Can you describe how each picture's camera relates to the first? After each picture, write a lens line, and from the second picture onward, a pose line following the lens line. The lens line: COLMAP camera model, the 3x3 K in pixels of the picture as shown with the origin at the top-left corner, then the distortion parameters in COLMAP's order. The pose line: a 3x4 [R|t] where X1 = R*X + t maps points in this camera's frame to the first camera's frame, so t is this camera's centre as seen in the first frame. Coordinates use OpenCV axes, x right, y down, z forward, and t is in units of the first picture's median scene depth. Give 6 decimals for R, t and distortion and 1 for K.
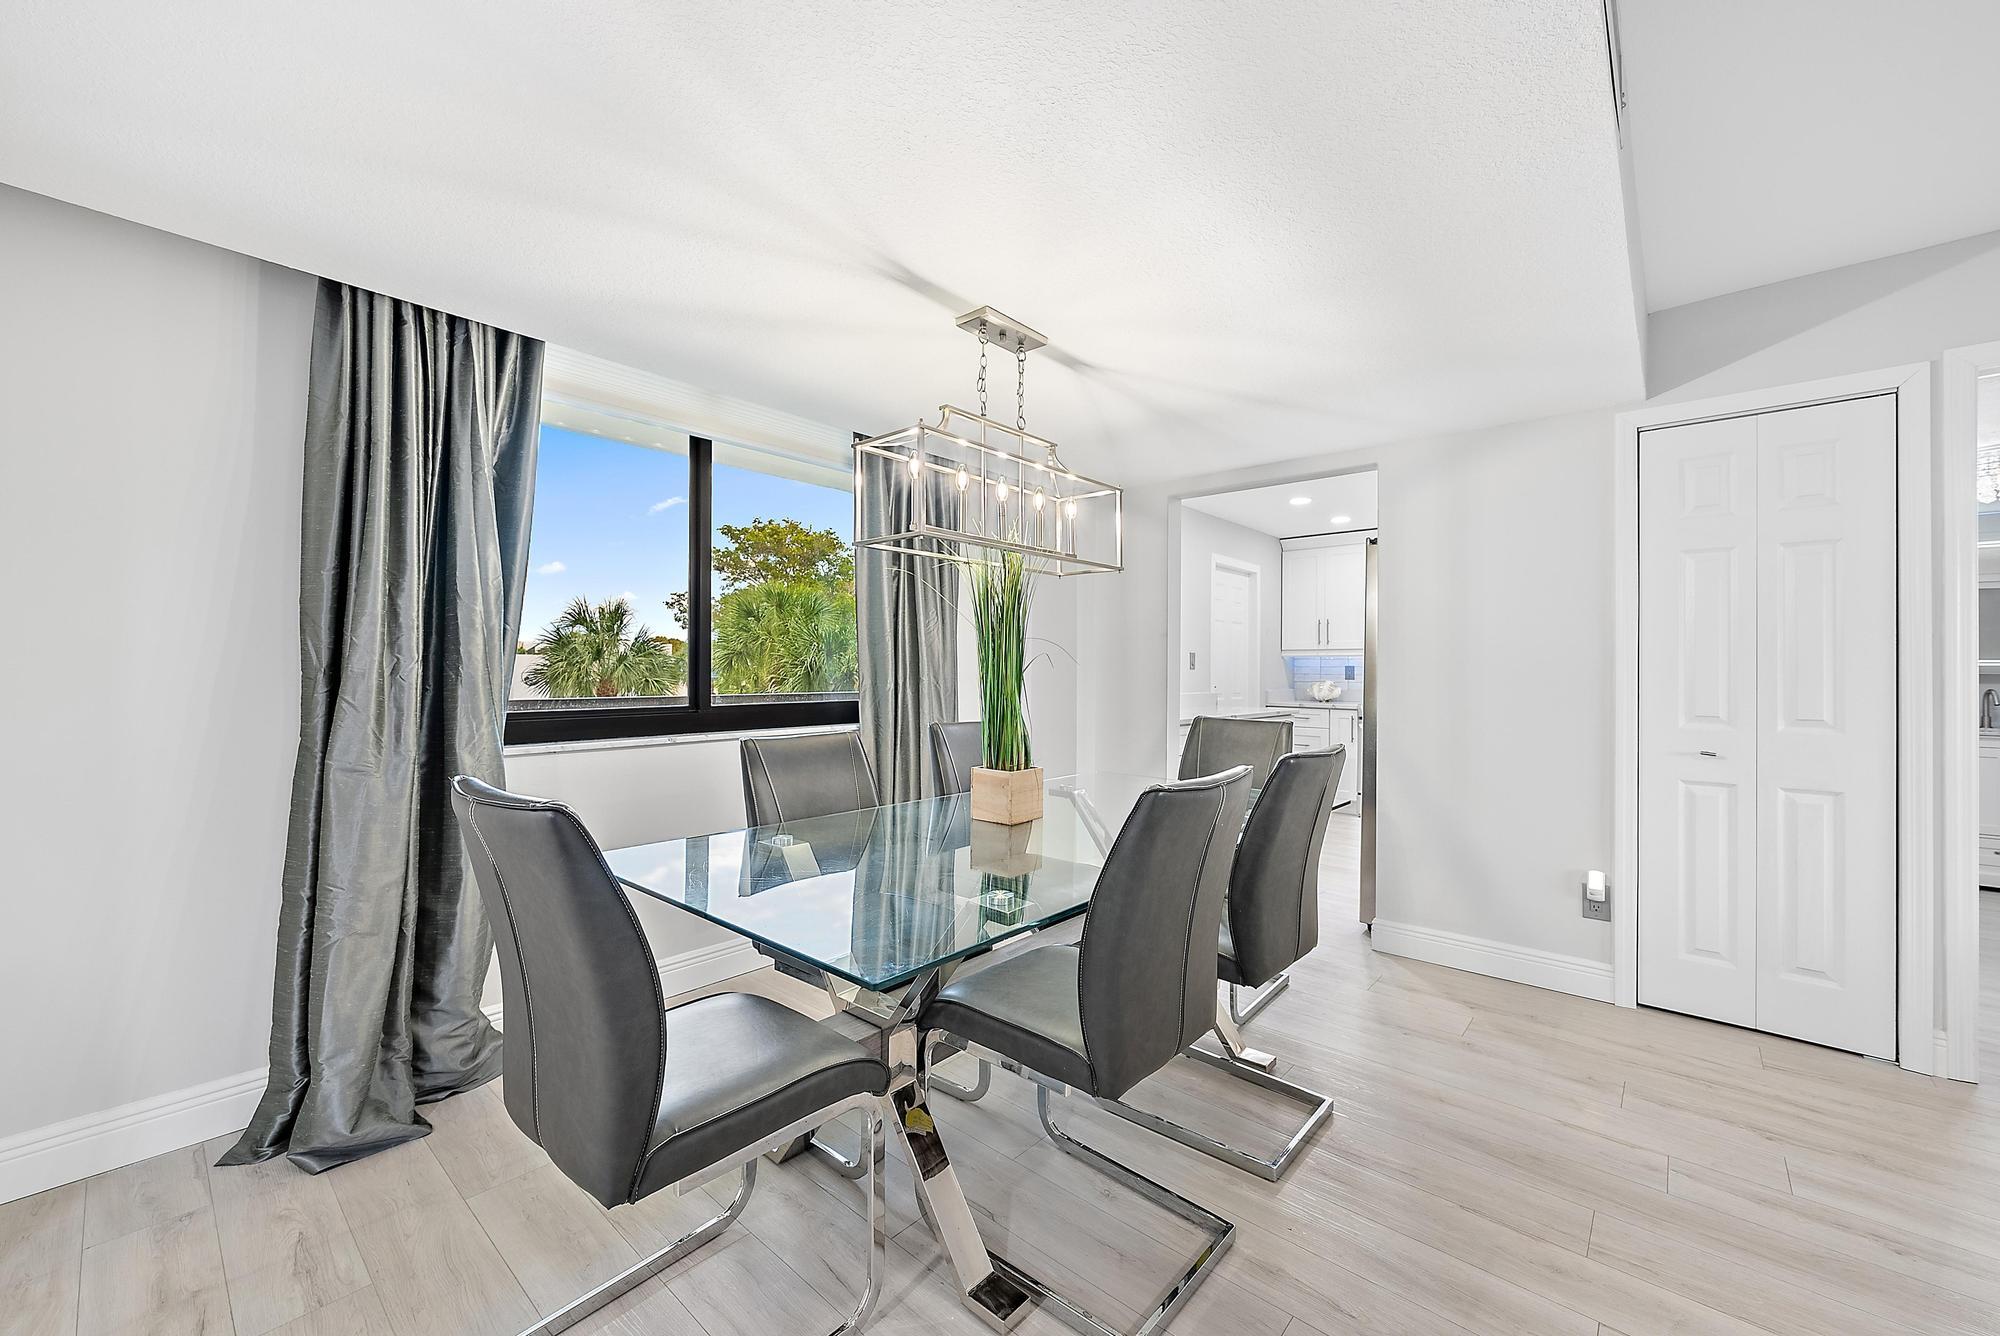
lens RADIAL K [[787.8, 0, 1007.7], [0, 787.8, 659.7], [0, 0, 1]] dist [-0.017434, -0.000046]
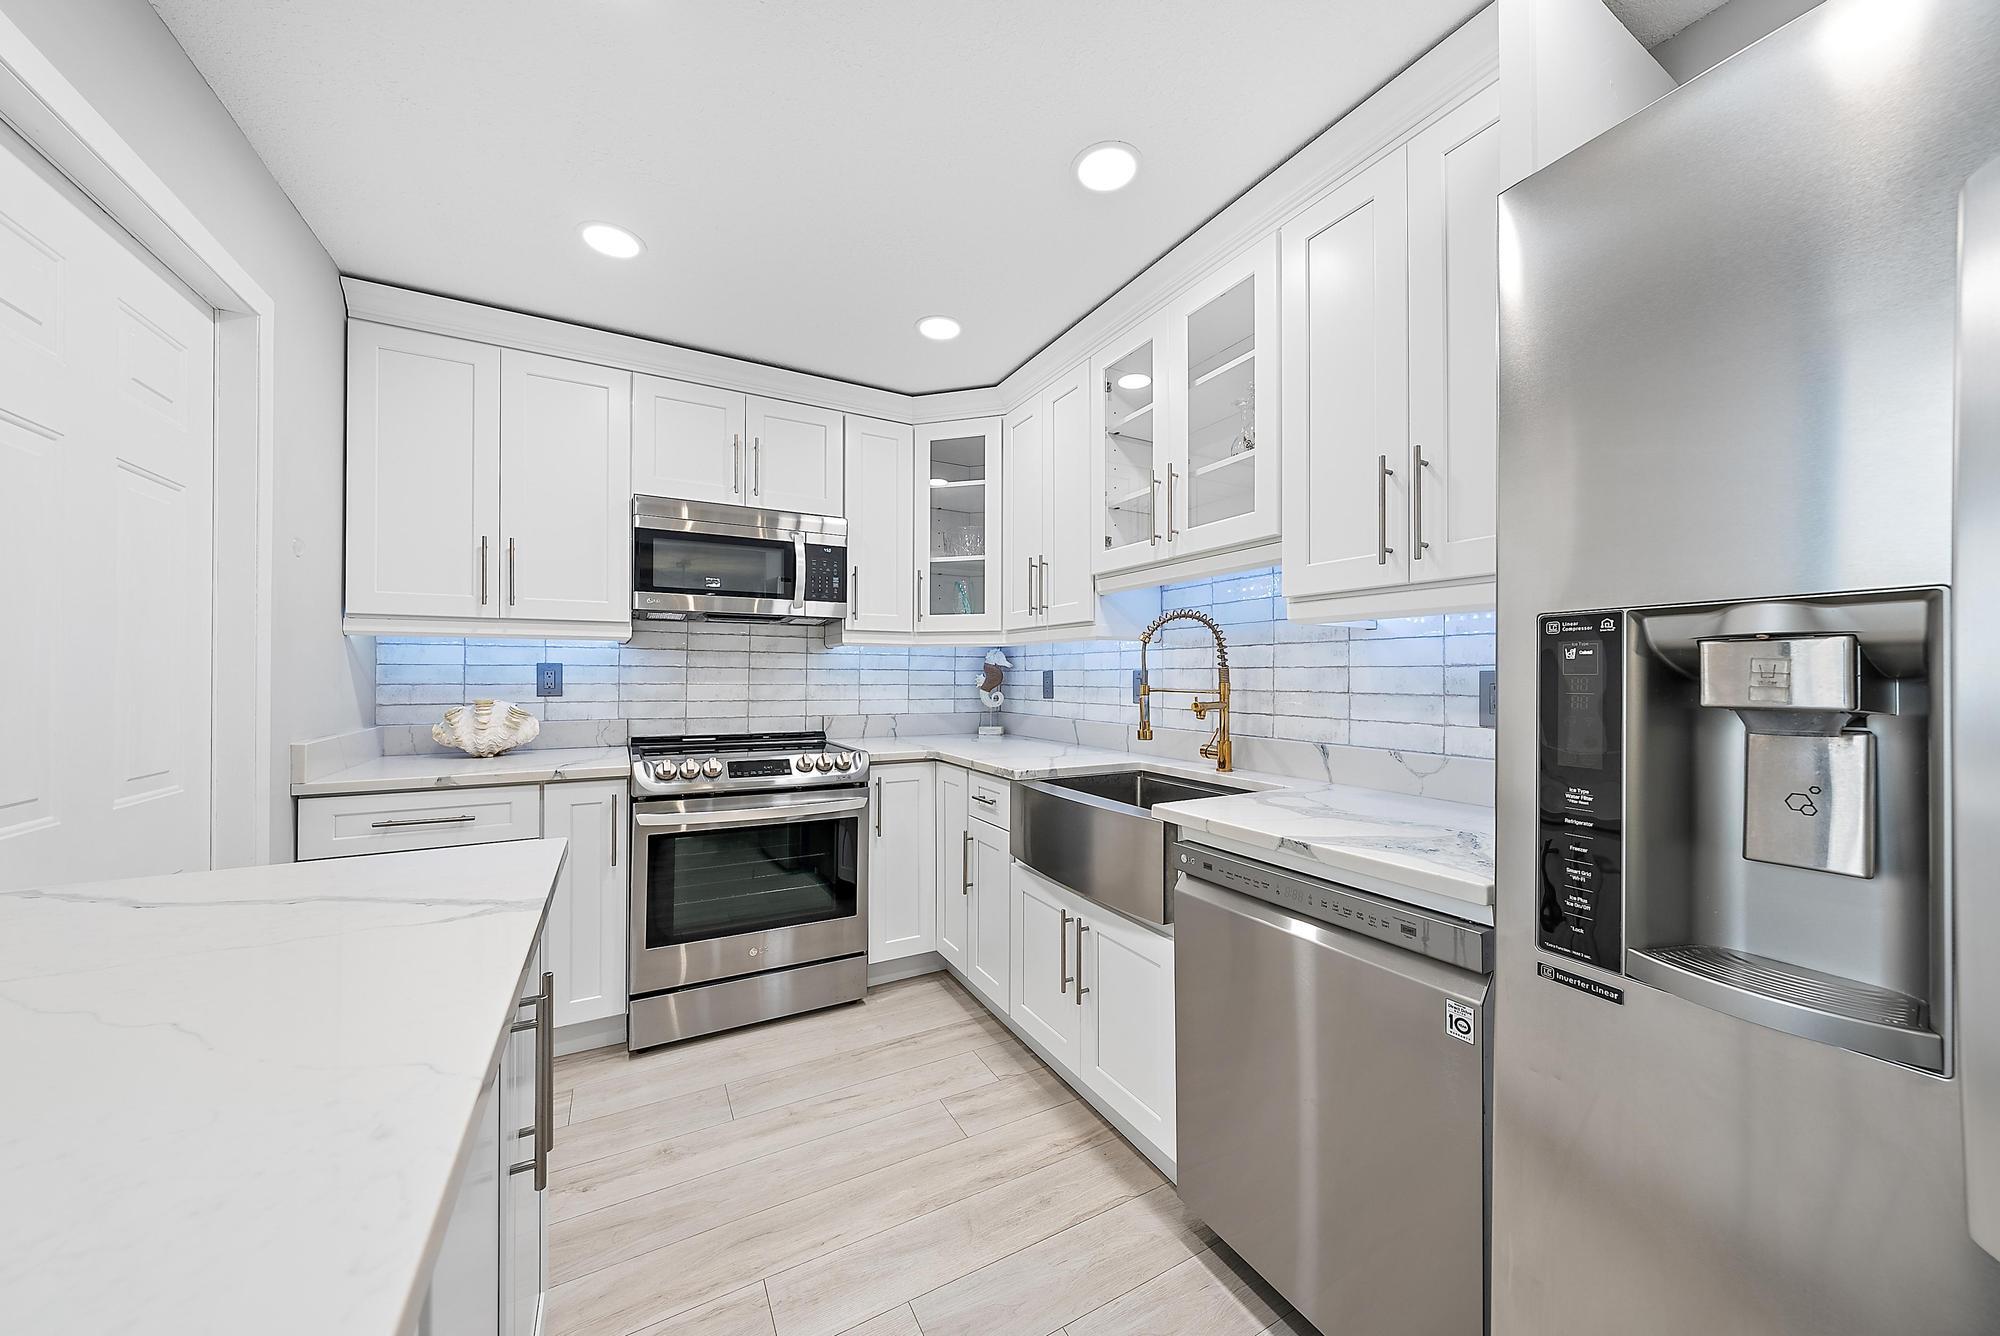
lens RADIAL K [[682.0, 0, 1002.9], [0, 682.0, 671.8], [0, 0, 1]] dist [-0.000553, -0.000053]
pose [[0.350783, -0.004327, 0.936447, 0.124910], [-0.012159, 0.999884, 0.009175, 0.004384], [-0.936378, -0.014604, 0.350690, 0.449785]]
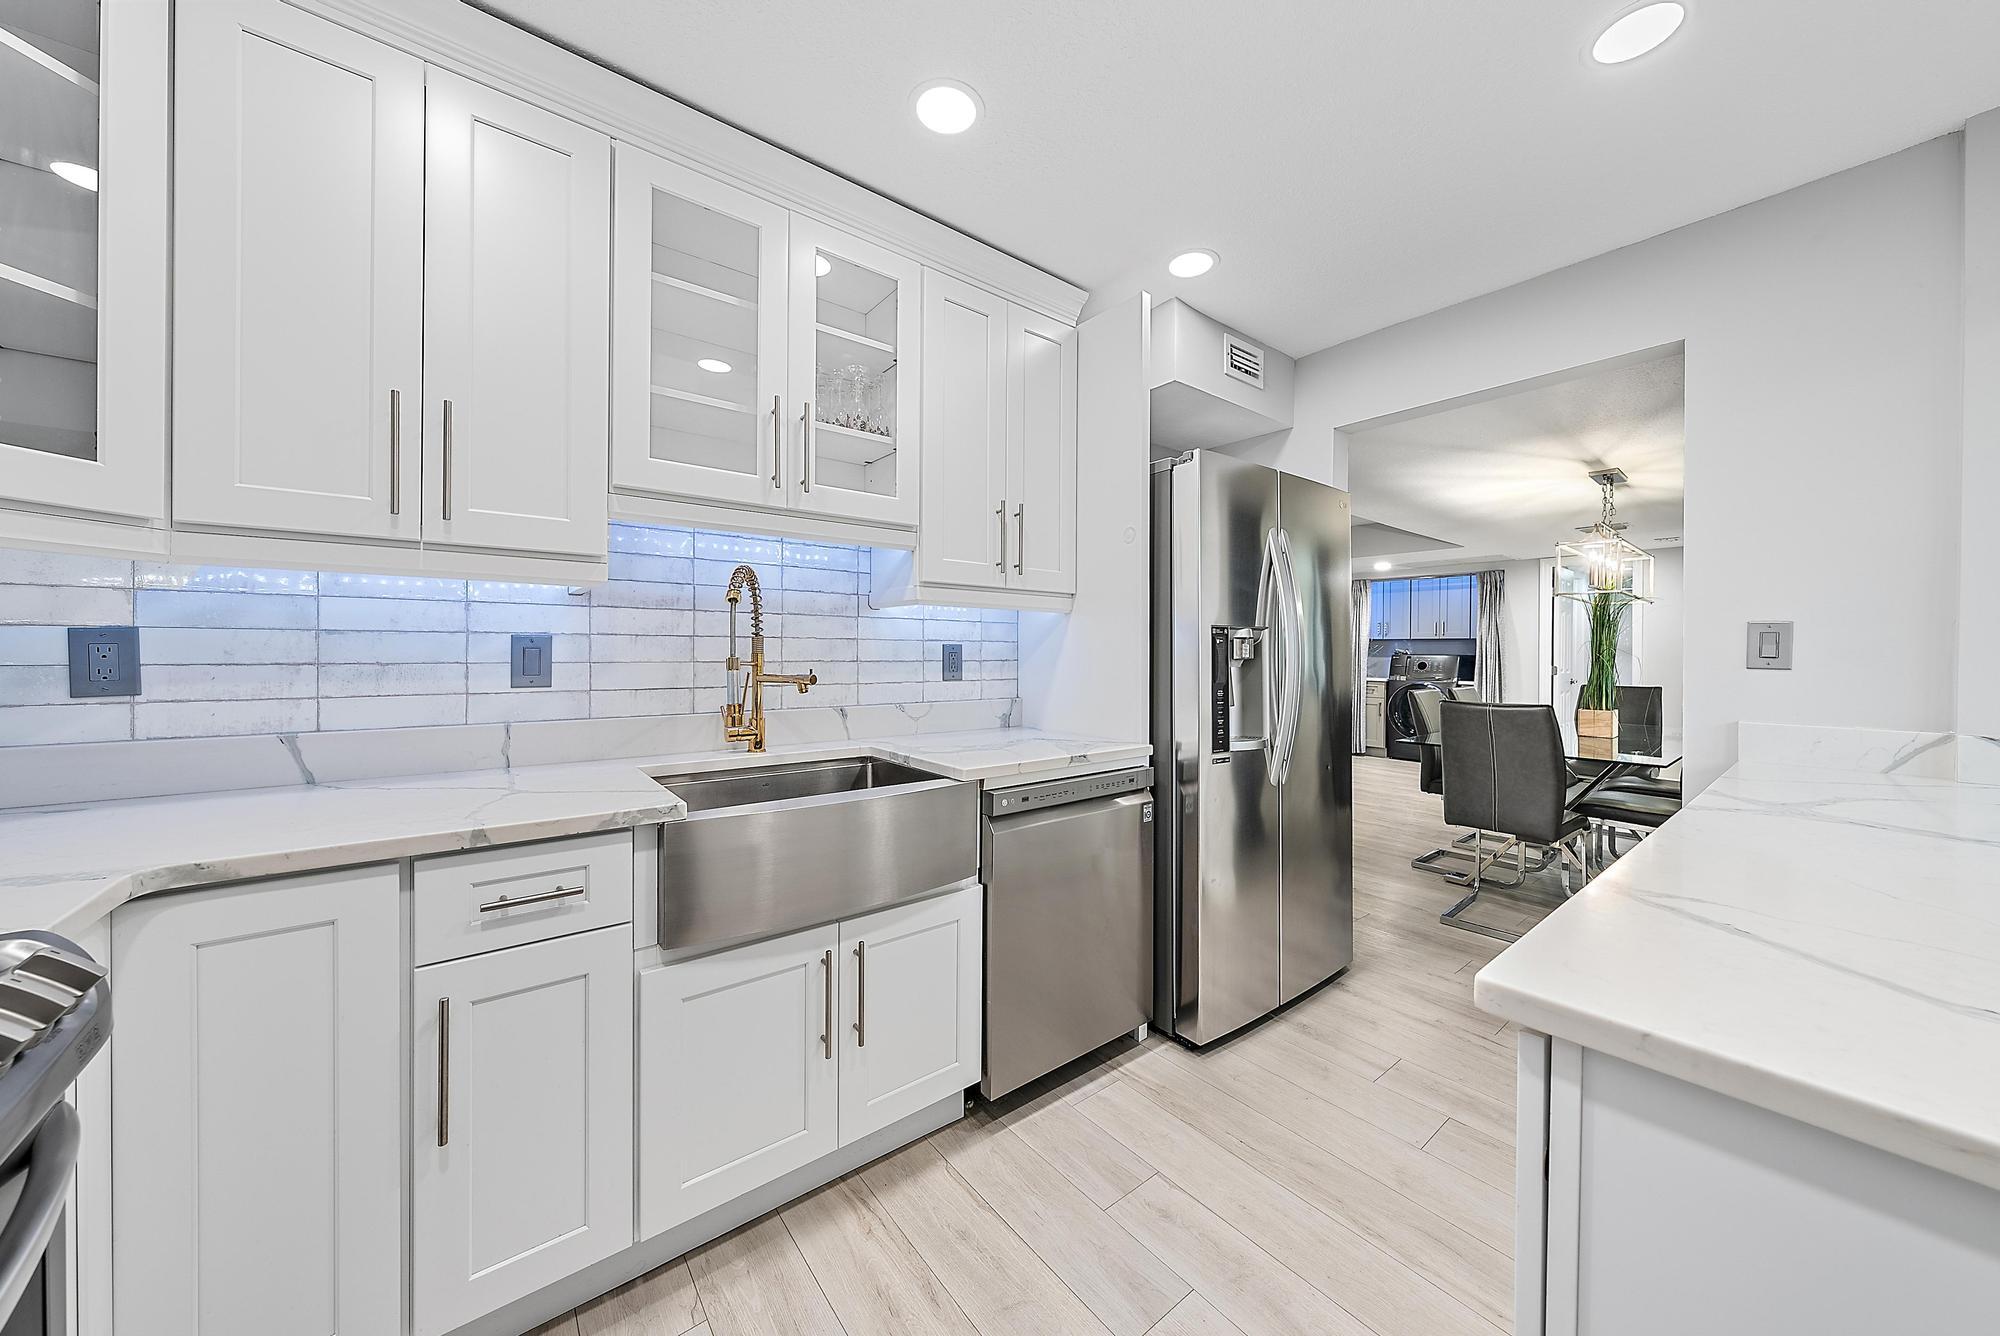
lens RADIAL K [[696.5, 0, 1002.5], [0, 696.5, 653.0], [0, 0, 1]] dist [-0.000296, -0.000044]
pose [[-0.981714, -0.017631, 0.189543, 0.238322], [-0.019778, 0.999760, -0.009441, 0.009059], [-0.189331, -0.013017, -0.981827, 0.629042]]
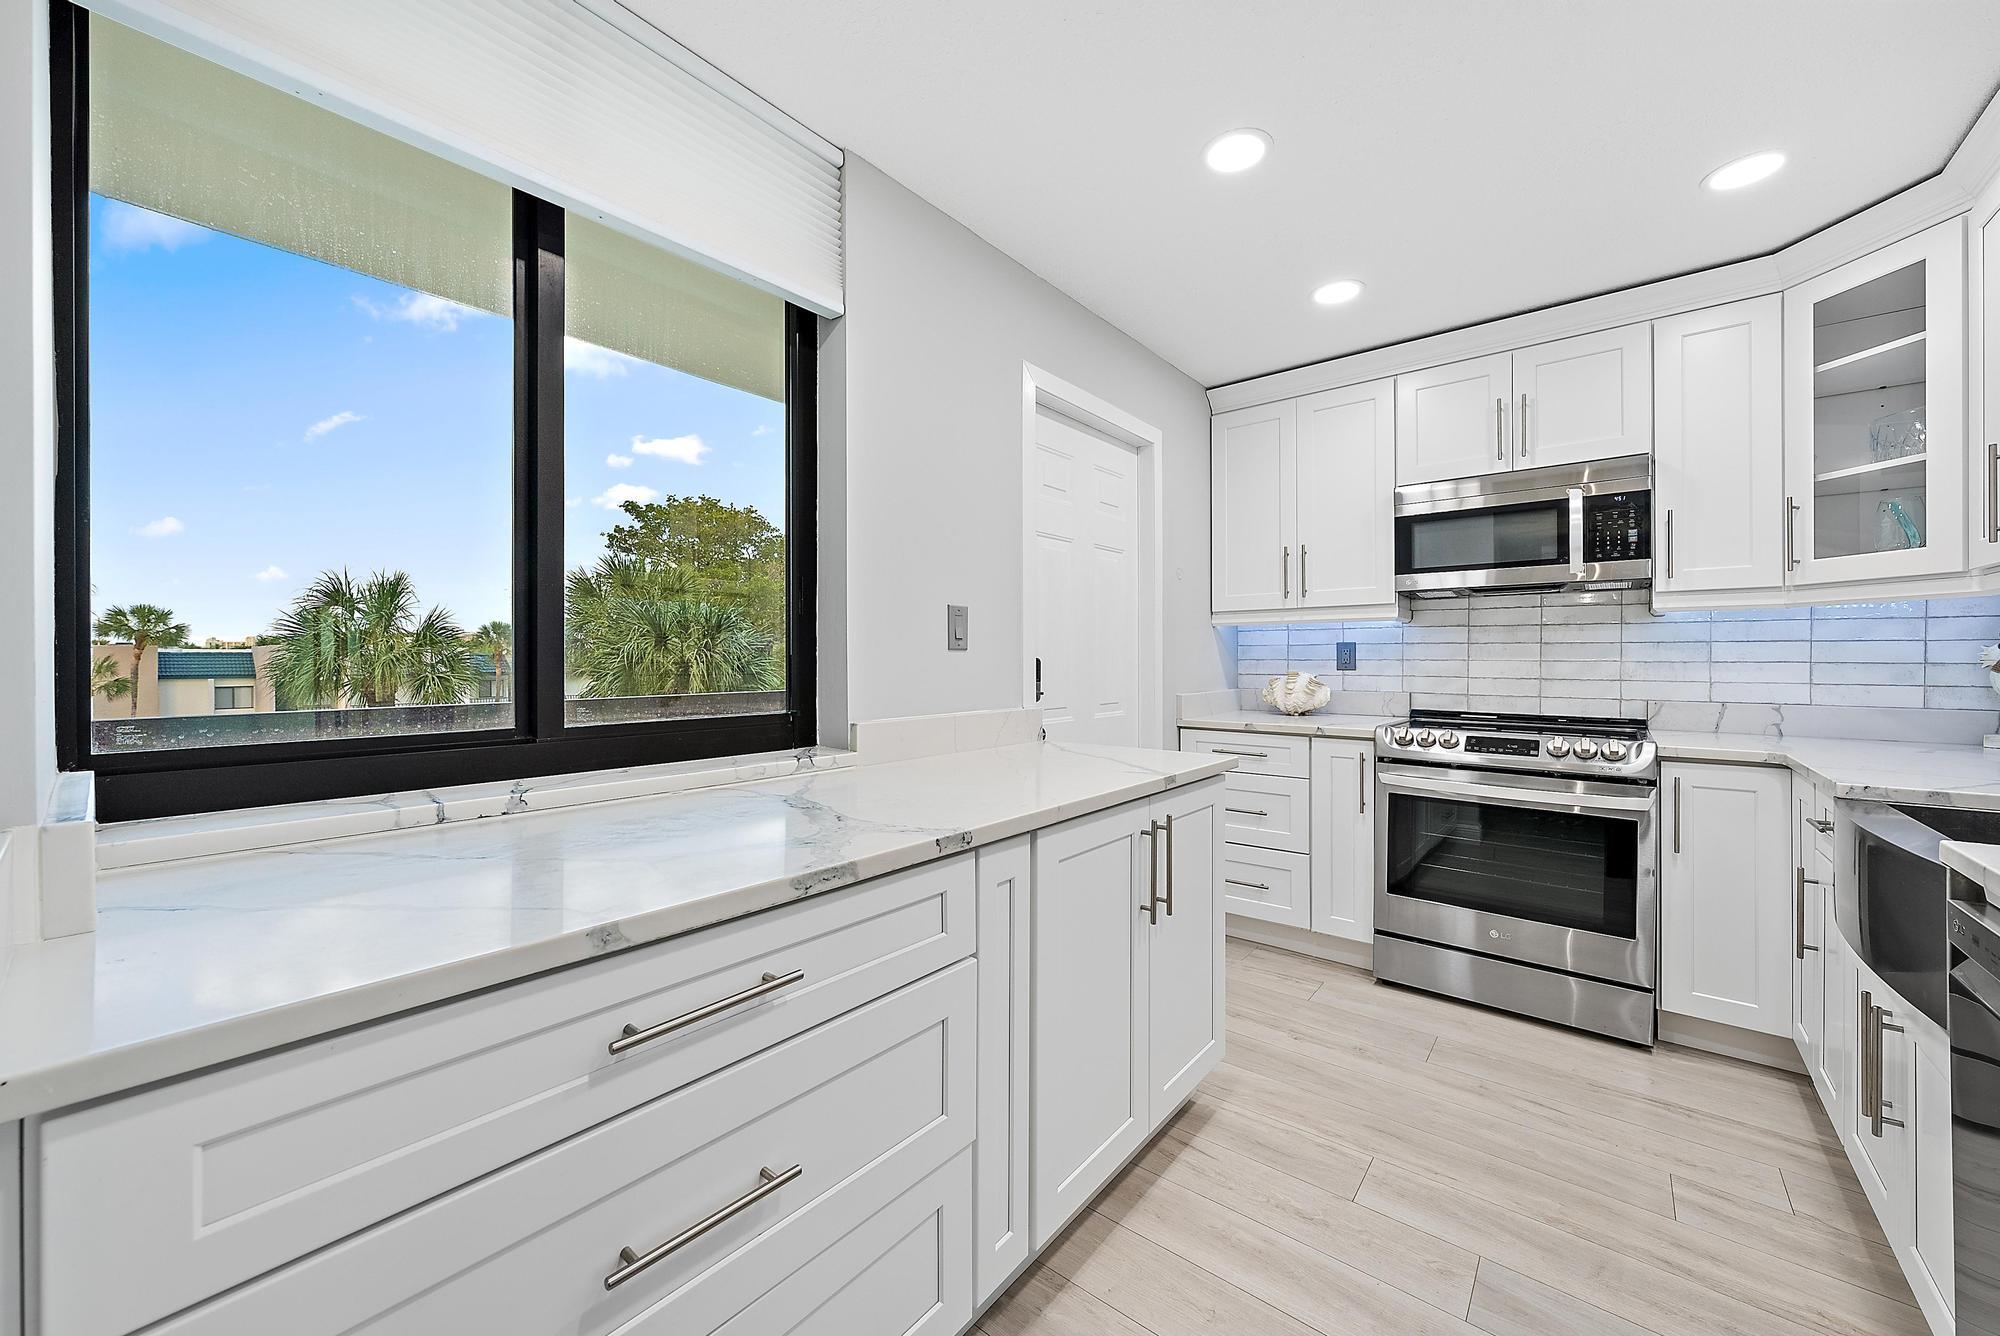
lens RADIAL K [[746.2, 0, 1011.9], [0, 746.2, 659.6], [0, 0, 1]] dist [0.000894, 0.000002]
pose [[0.999441, -0.011553, 0.031383, 0.145139], [0.011093, 0.999829, 0.014795, 0.006673], [-0.031549, -0.014438, 0.999398, 0.371374]]
